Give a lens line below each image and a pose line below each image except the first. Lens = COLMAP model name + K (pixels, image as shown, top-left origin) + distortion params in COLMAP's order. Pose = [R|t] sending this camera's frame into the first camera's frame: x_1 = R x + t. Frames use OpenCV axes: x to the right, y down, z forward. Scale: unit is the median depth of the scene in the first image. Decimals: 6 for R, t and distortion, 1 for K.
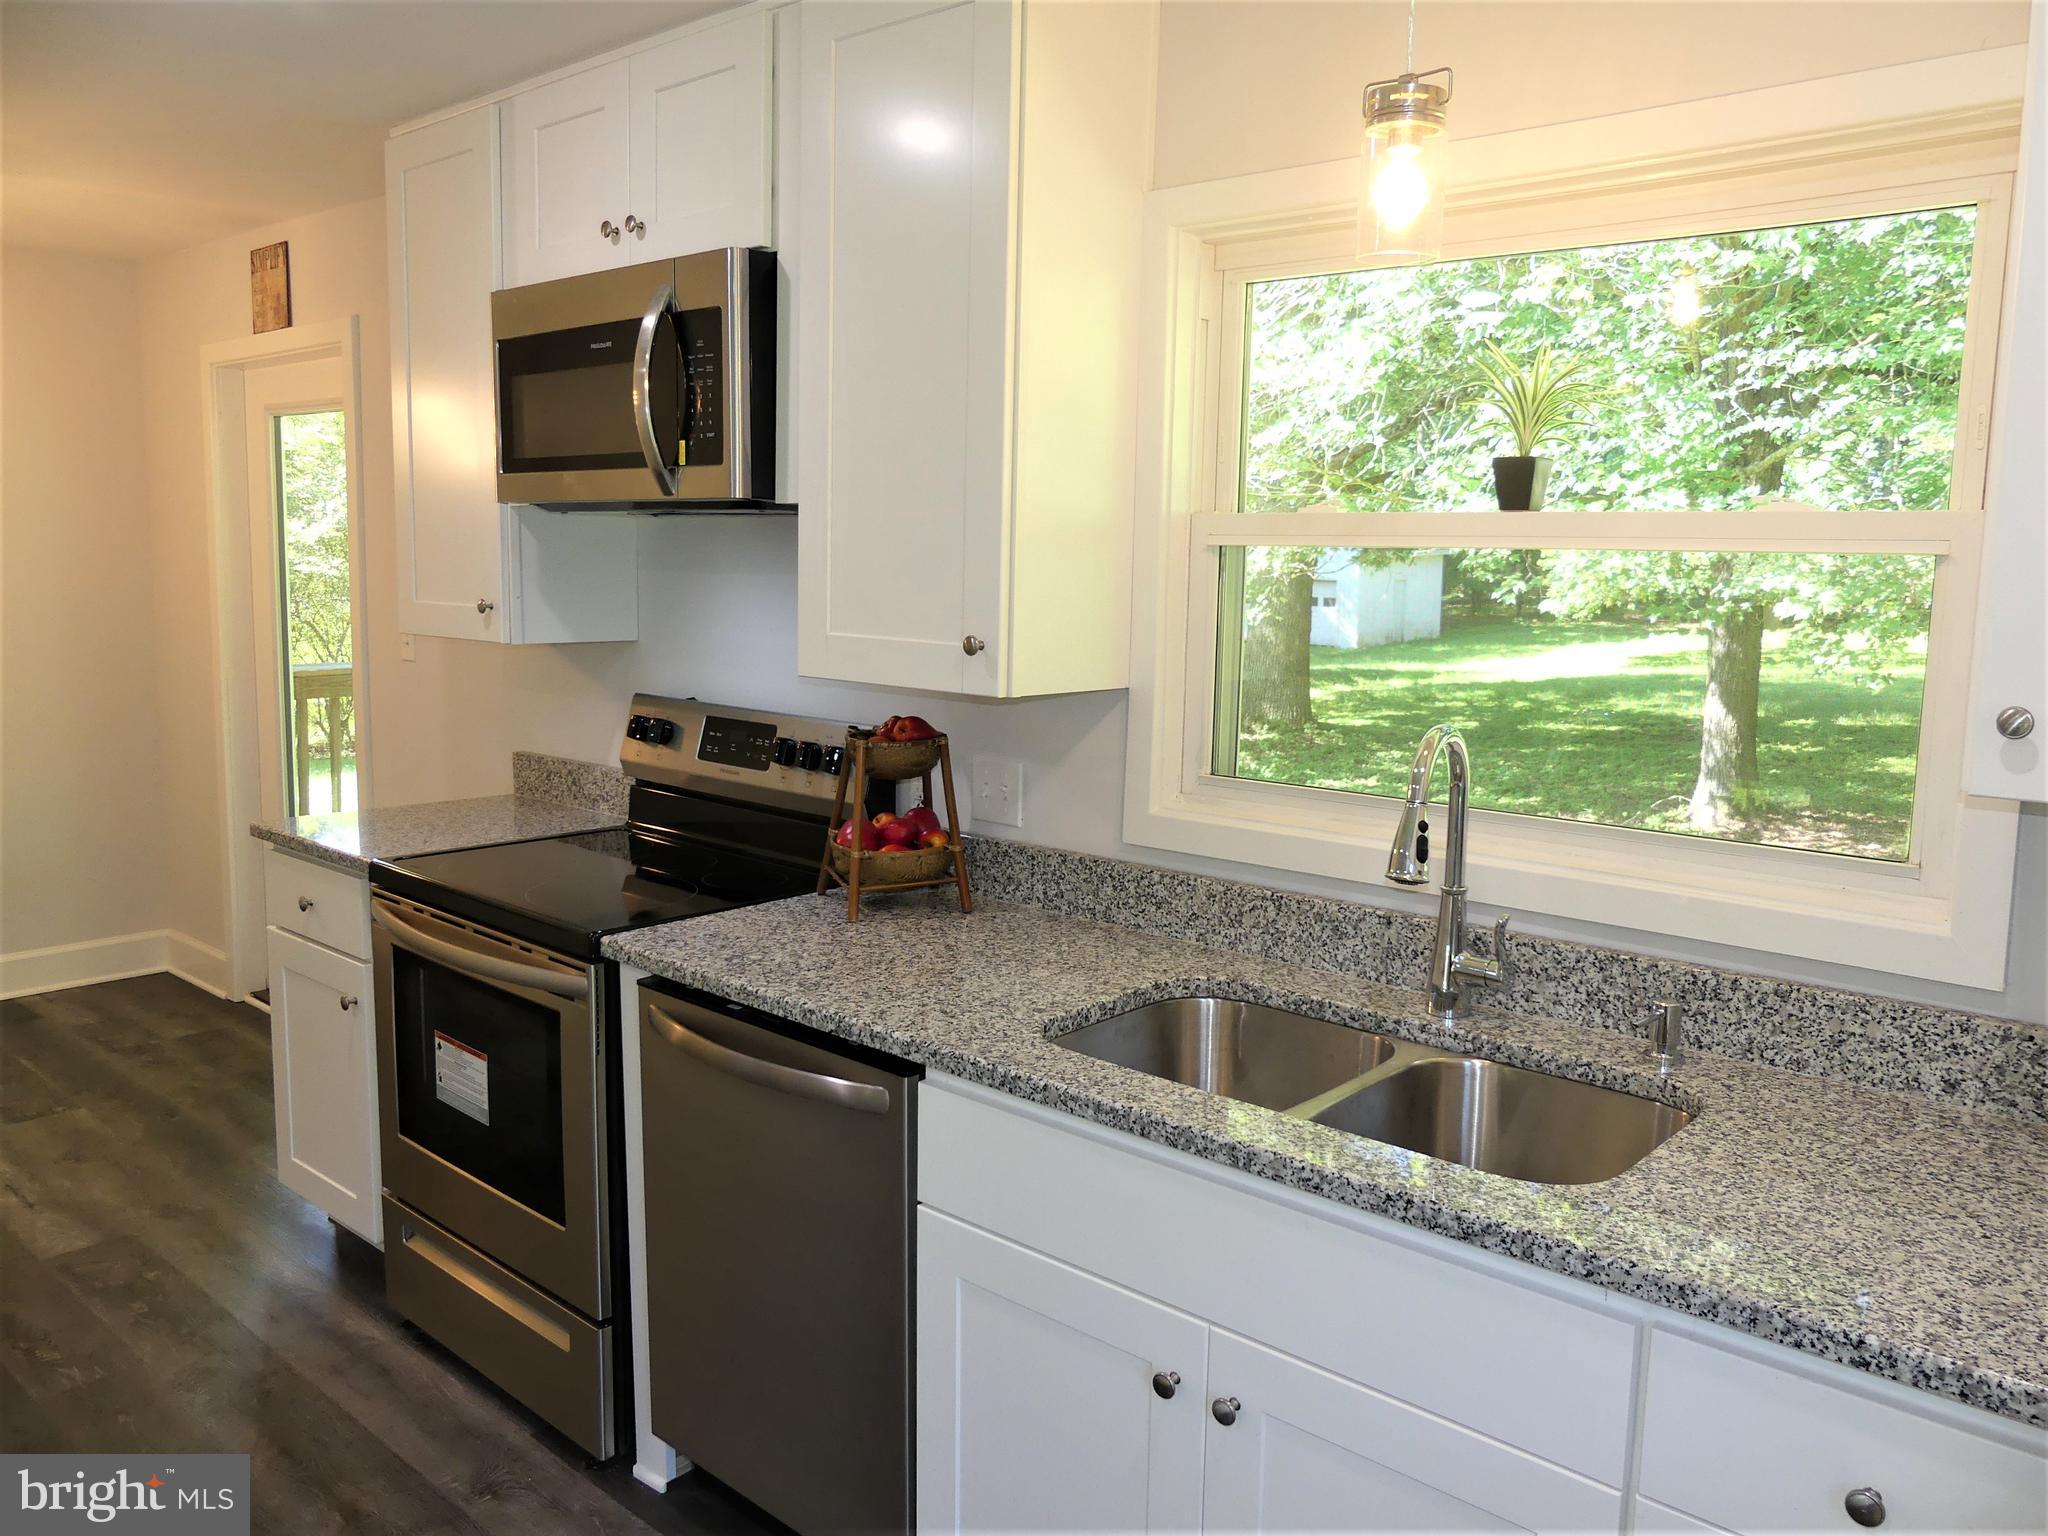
lens RADIAL K [[1536.2, 0, 1040.1], [0, 1536.2, 766.6], [0, 0, 1]] dist [-0.035438, 0.033943]
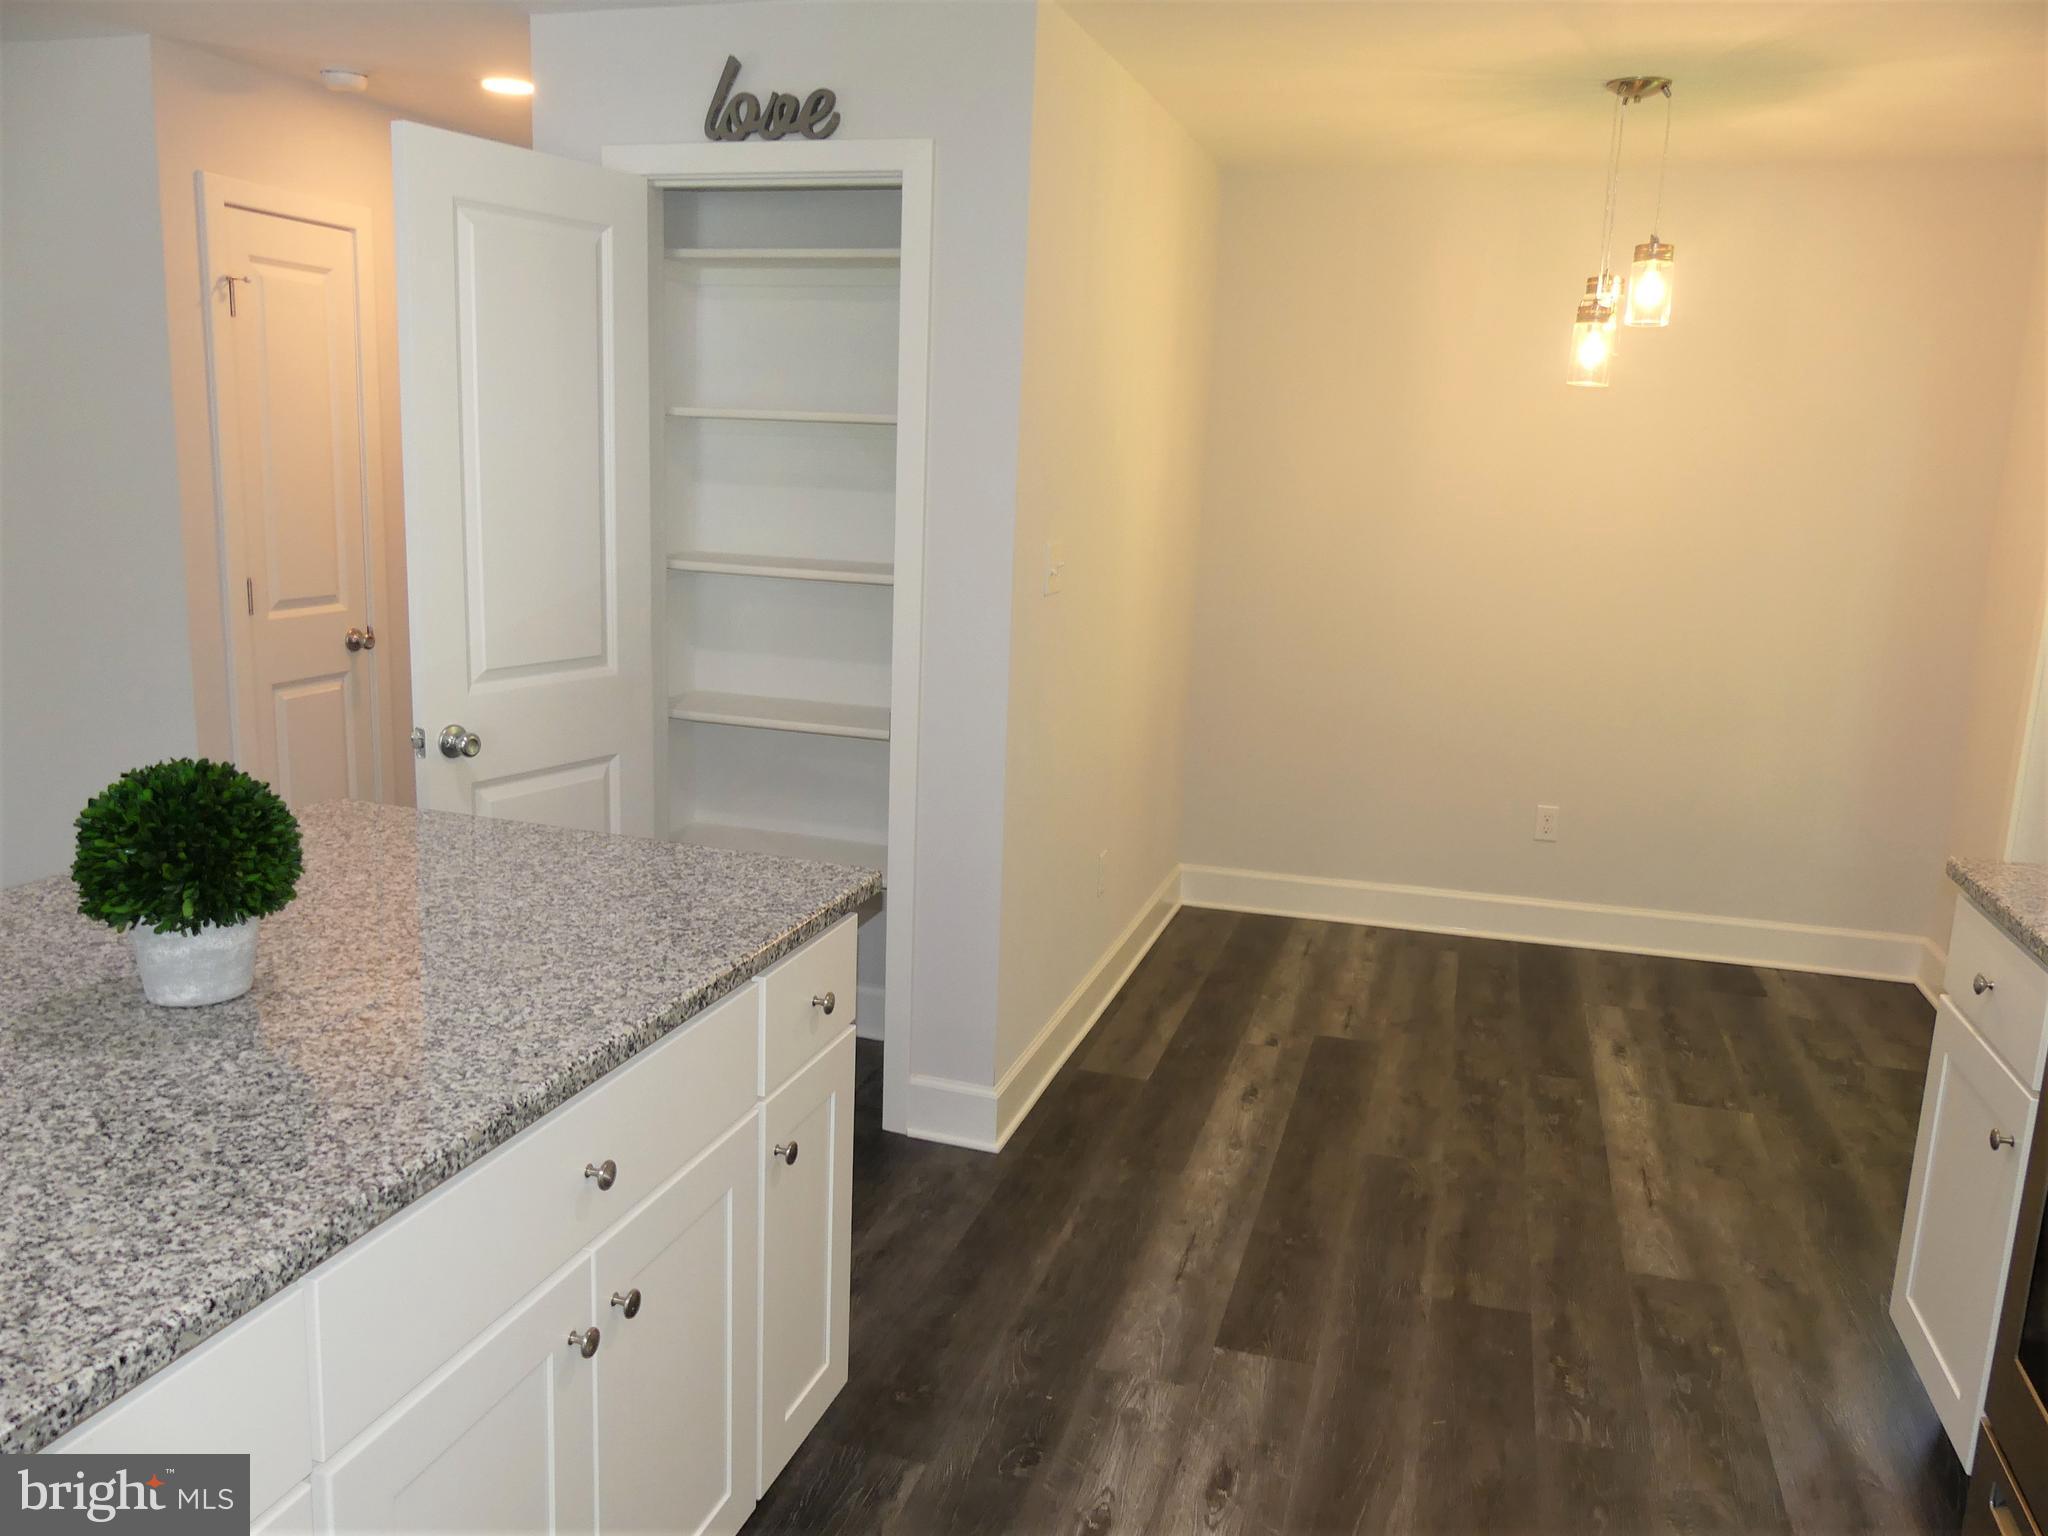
lens RADIAL K [[1536.2, 0, 1034.2], [0, 1536.2, 763.4], [0, 0, 1]] dist [-0.035438, 0.033943]
pose [[0.414330, 0.169710, -0.894164, -0.042945], [-0.147765, 0.981969, 0.117905, -0.037765], [0.898051, 0.083275, 0.431937, 0.313009]]
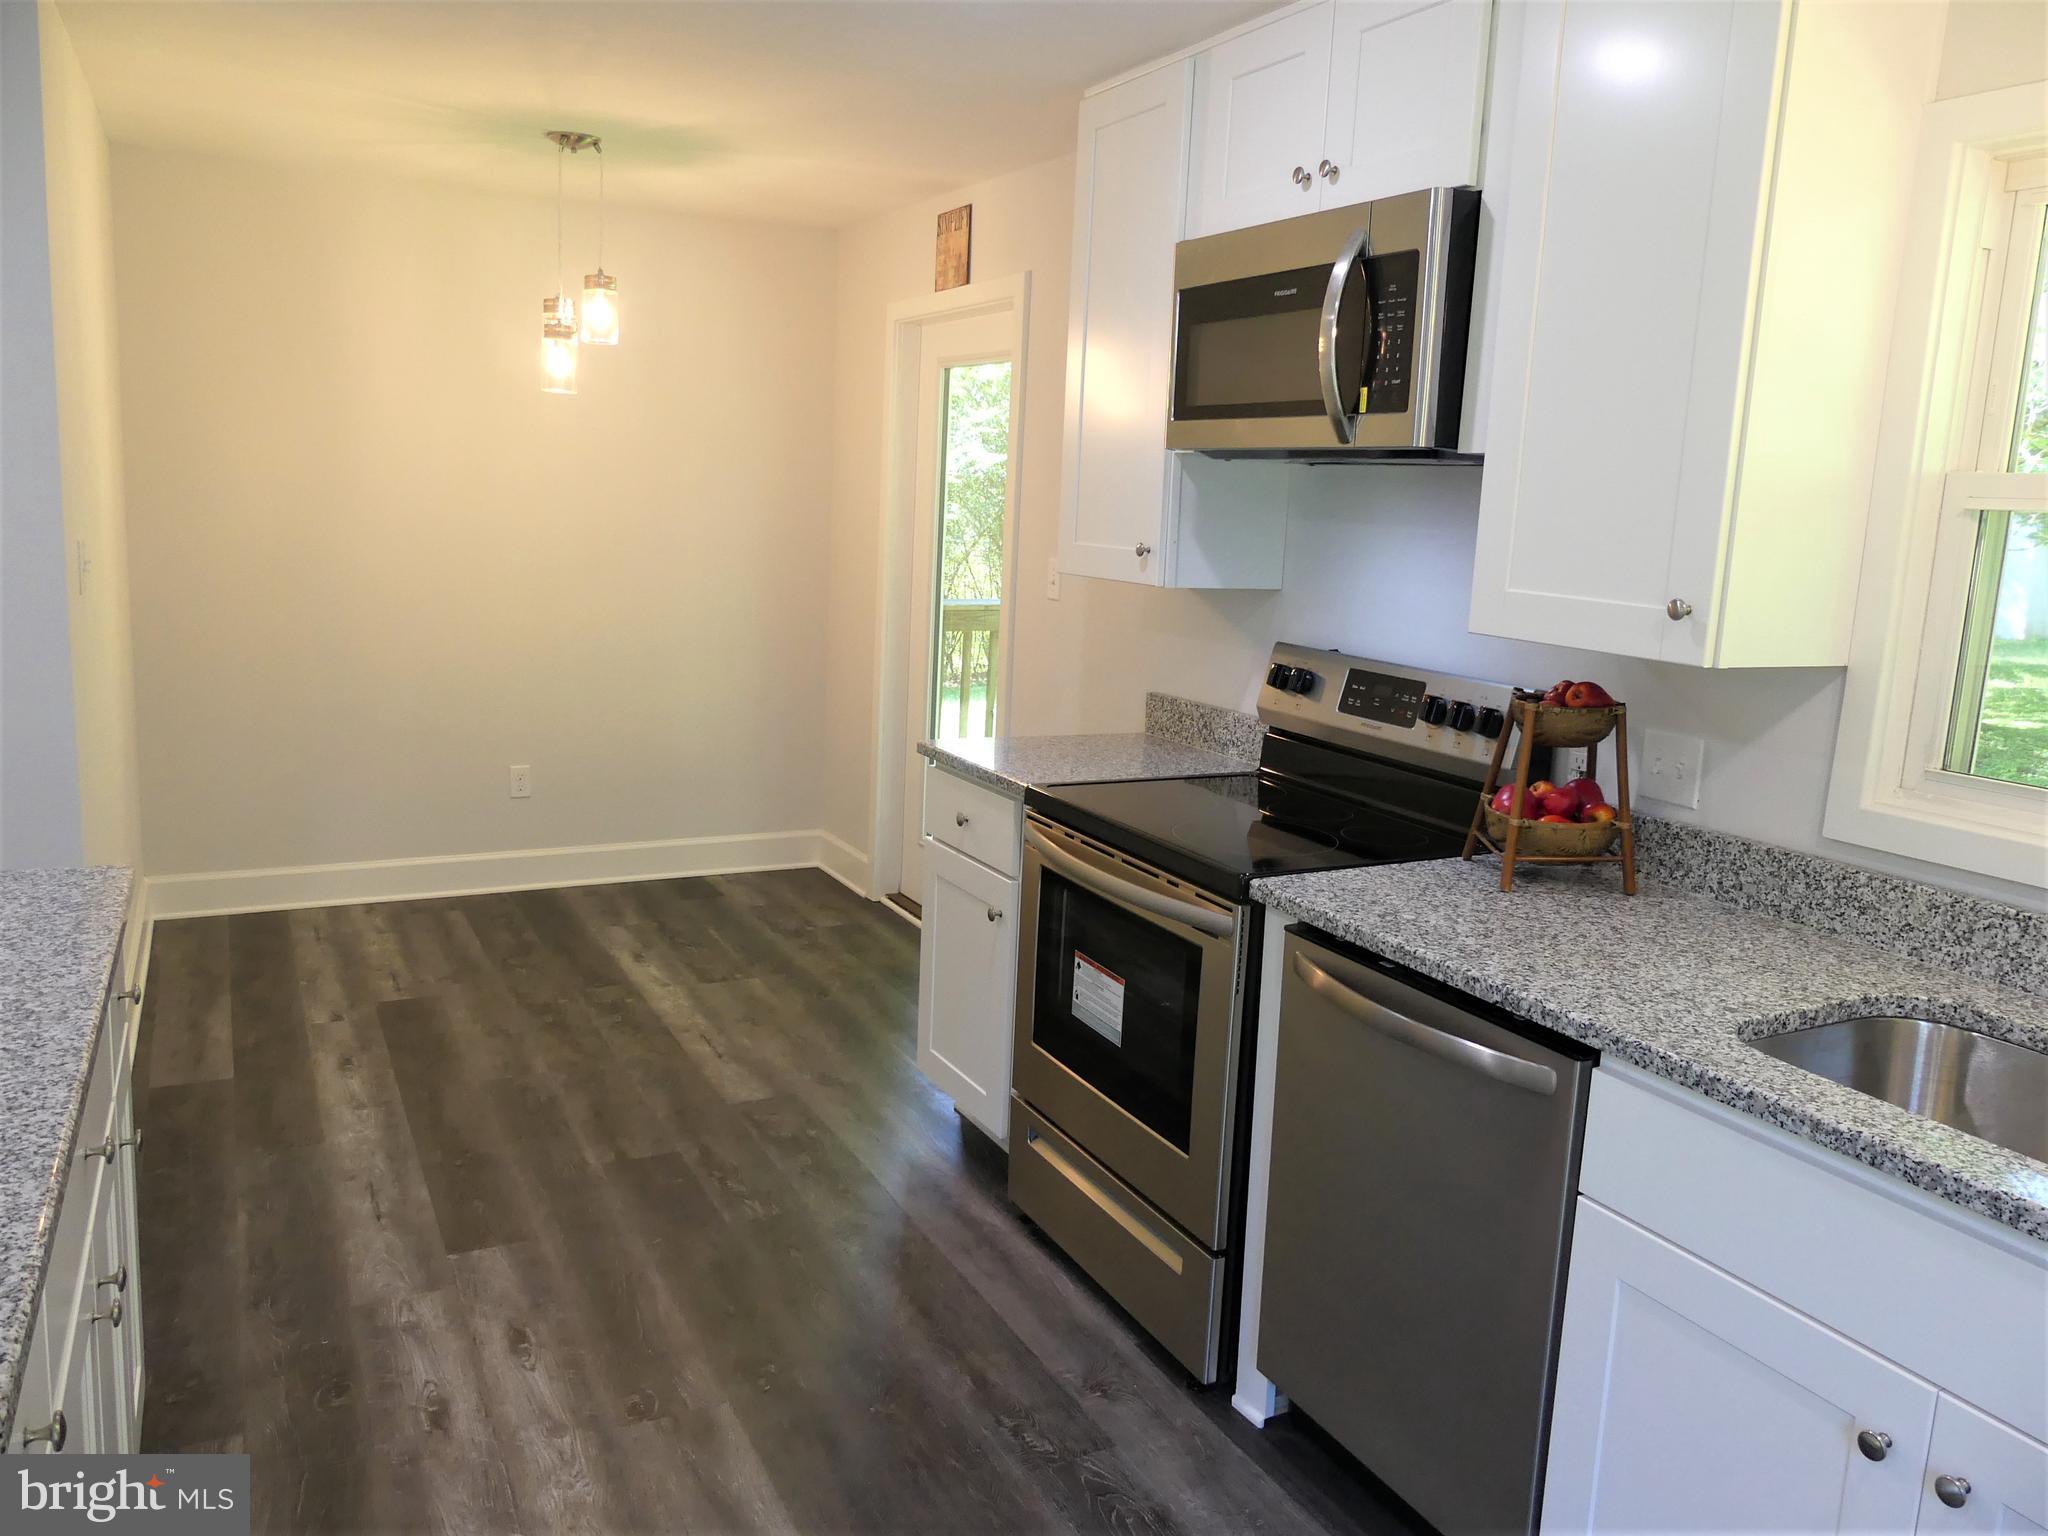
lens RADIAL K [[1536.2, 0, 1041.2], [0, 1536.2, 771.6], [0, 0, 1]] dist [-0.035438, 0.033943]
pose [[0.933238, 0.084203, -0.349252, -0.060467], [-0.073499, 0.996332, 0.043813, 0.005220], [0.351660, -0.015218, 0.936004, -0.000164]]
